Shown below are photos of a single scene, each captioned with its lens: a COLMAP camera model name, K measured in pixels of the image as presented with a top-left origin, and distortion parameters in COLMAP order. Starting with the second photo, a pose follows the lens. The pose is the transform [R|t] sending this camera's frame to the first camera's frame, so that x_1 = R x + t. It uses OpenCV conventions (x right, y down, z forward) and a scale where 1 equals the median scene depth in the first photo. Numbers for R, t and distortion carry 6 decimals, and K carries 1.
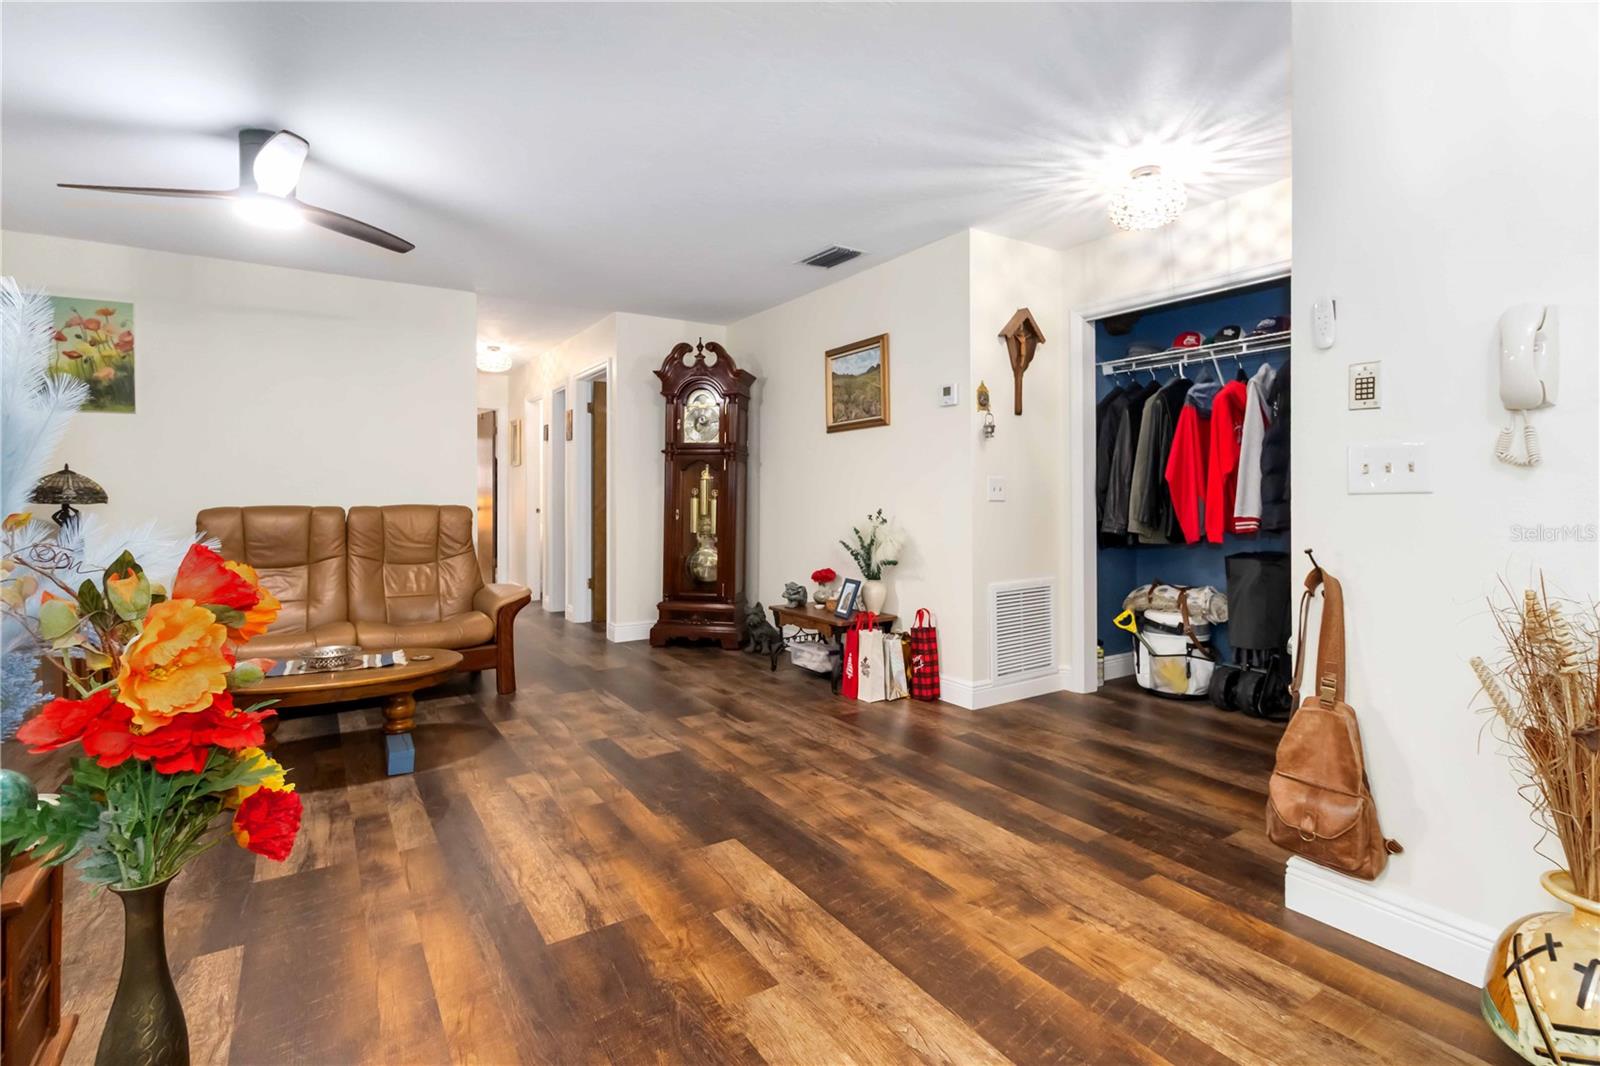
lens RADIAL K [[761.0, 0, 812.1], [0, 761.0, 495.3], [0, 0, 1]] dist [0.001957, -0.000182]
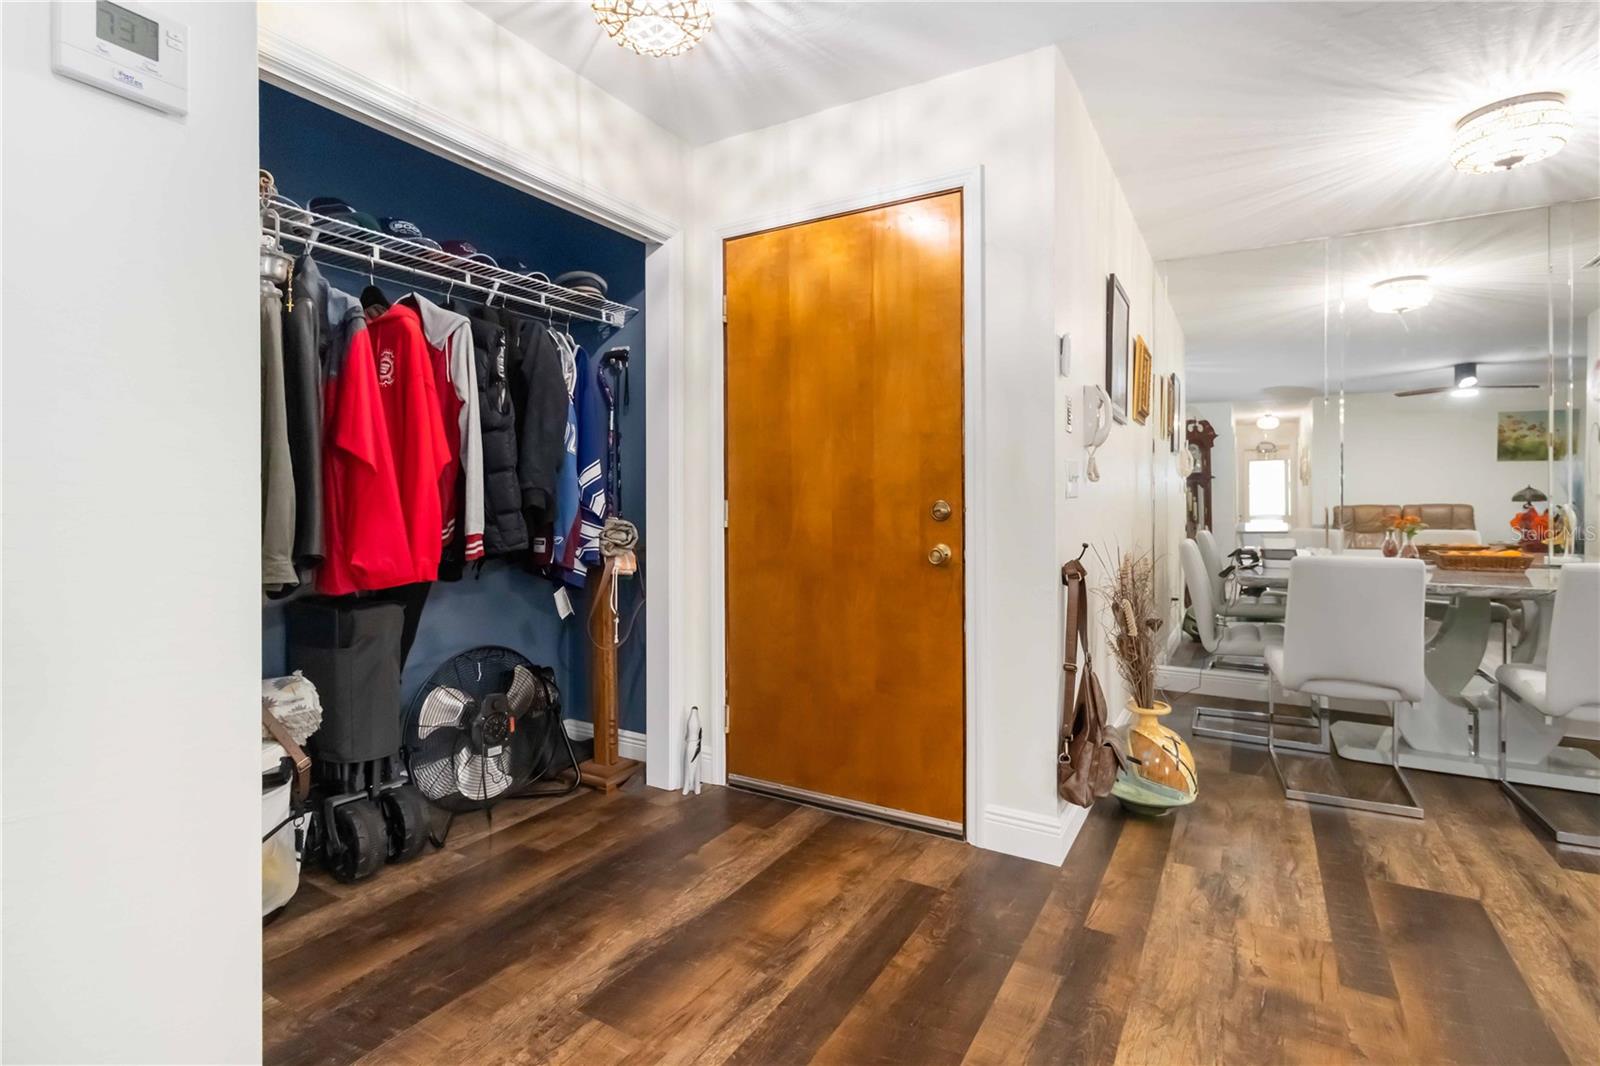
lens RADIAL K [[761.0, 0, 808.5], [0, 761.0, 498.8], [0, 0, 1]] dist [0.001957, -0.000182]
pose [[-0.441048, 0.003857, 0.897475, -0.142788], [0.001267, 0.999992, -0.003674, 0.002271], [-0.897483, -0.000483, -0.441049, 1.184717]]
